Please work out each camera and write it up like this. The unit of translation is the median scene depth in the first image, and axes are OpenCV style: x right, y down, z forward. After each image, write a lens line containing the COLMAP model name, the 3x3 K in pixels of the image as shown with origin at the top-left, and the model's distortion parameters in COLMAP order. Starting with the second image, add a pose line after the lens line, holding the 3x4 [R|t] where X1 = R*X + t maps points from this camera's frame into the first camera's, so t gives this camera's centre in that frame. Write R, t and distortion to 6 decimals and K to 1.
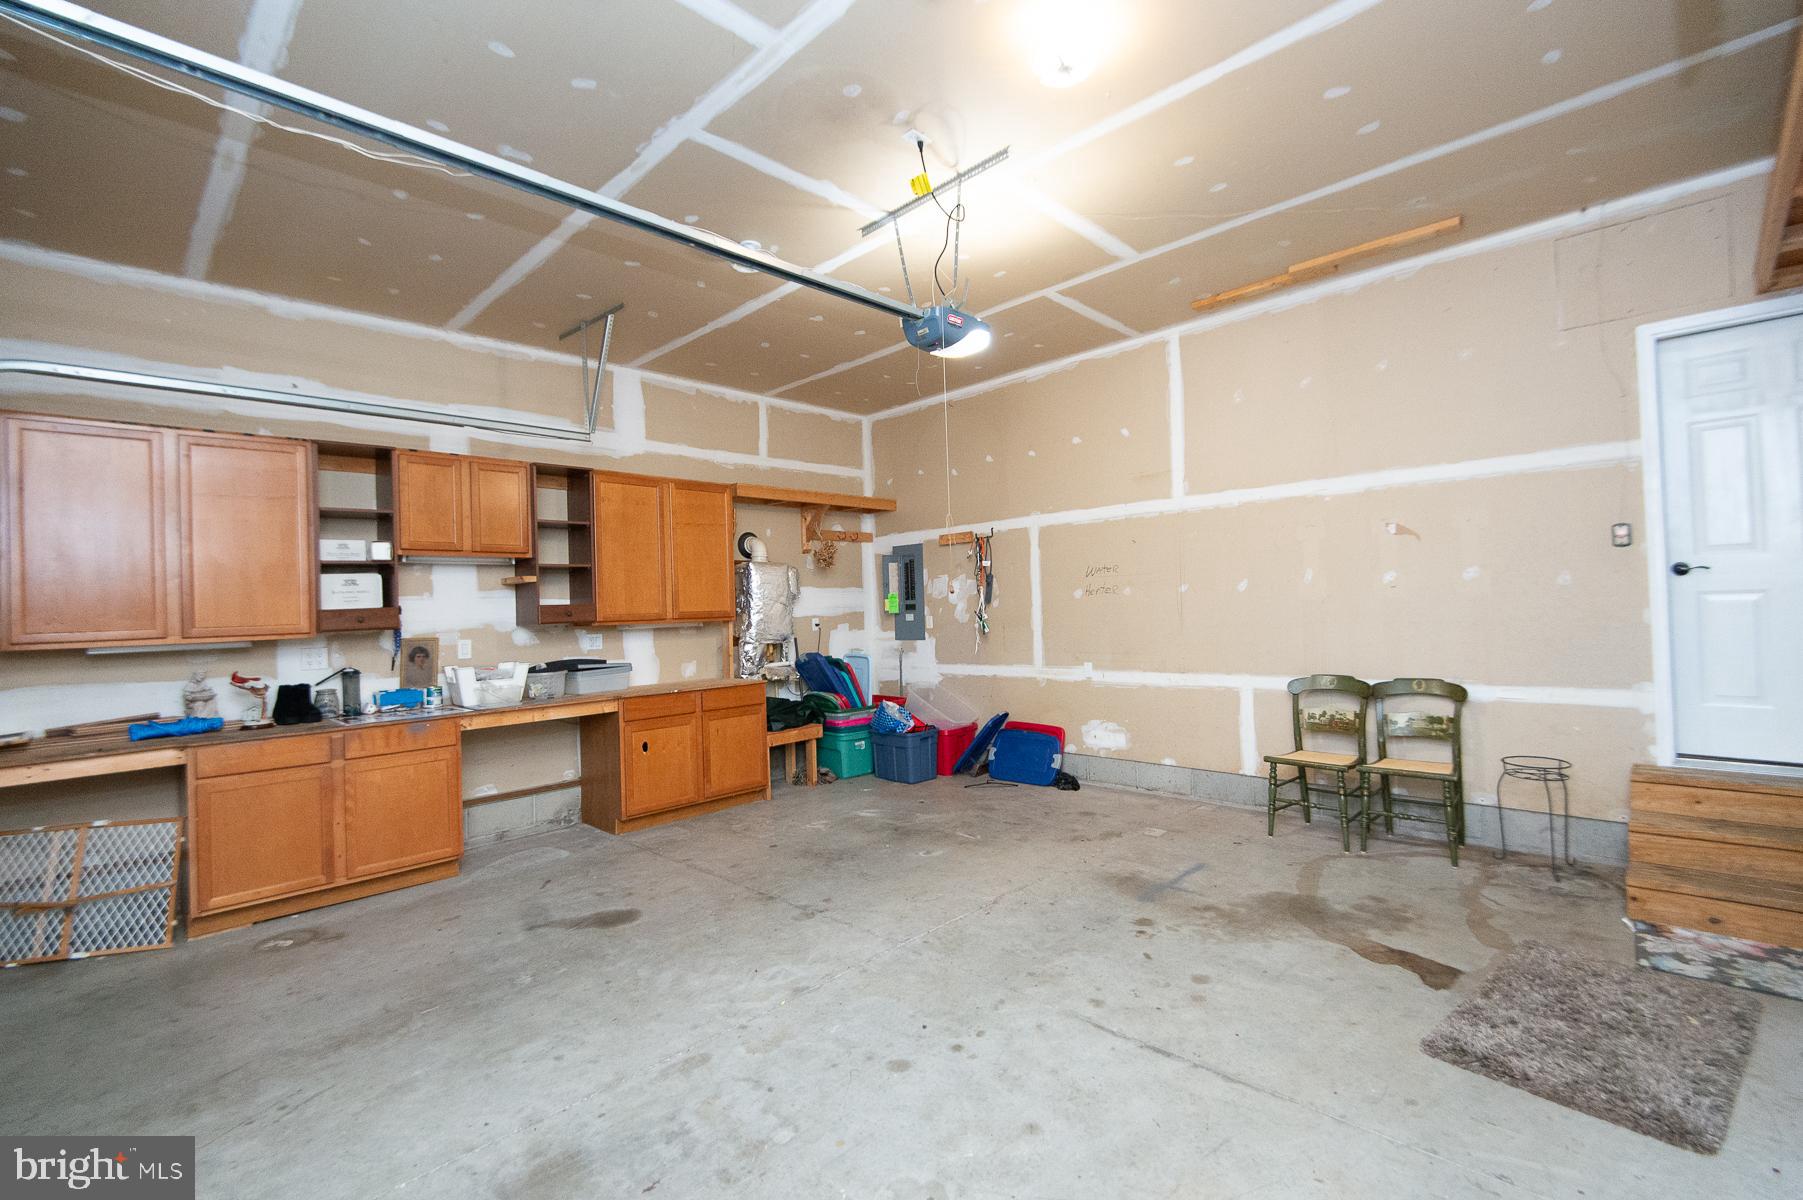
lens RADIAL K [[790.9, 0, 896.0], [0, 790.9, 599.9], [0, 0, 1]] dist [0.012326, -0.007795]
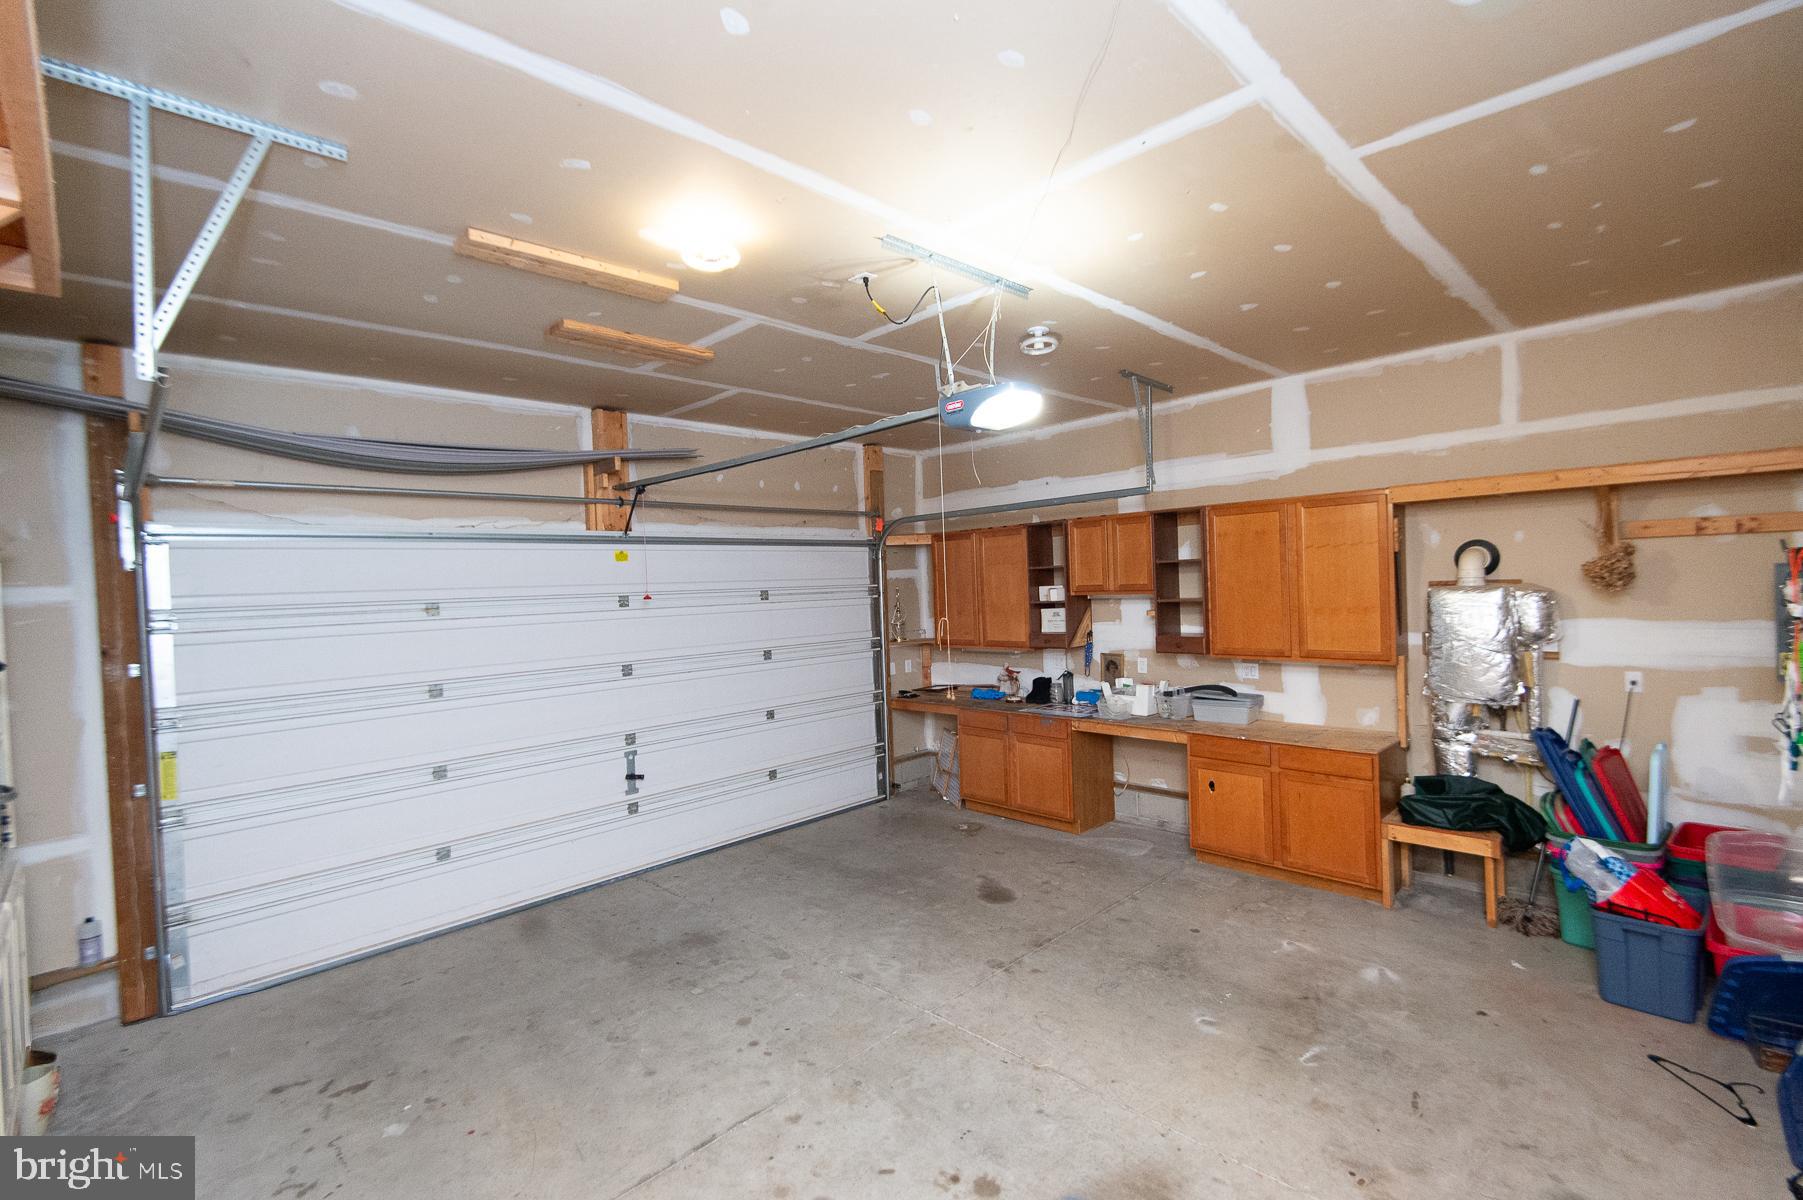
lens RADIAL K [[790.9, 0, 899.4], [0, 790.9, 593.7], [0, 0, 1]] dist [0.012326, -0.007795]
pose [[0.002250, 0.045320, -0.998970, 0.776702], [0.048084, 0.997812, 0.045375, -0.139725], [0.998841, -0.048136, 0.000066, 0.714501]]
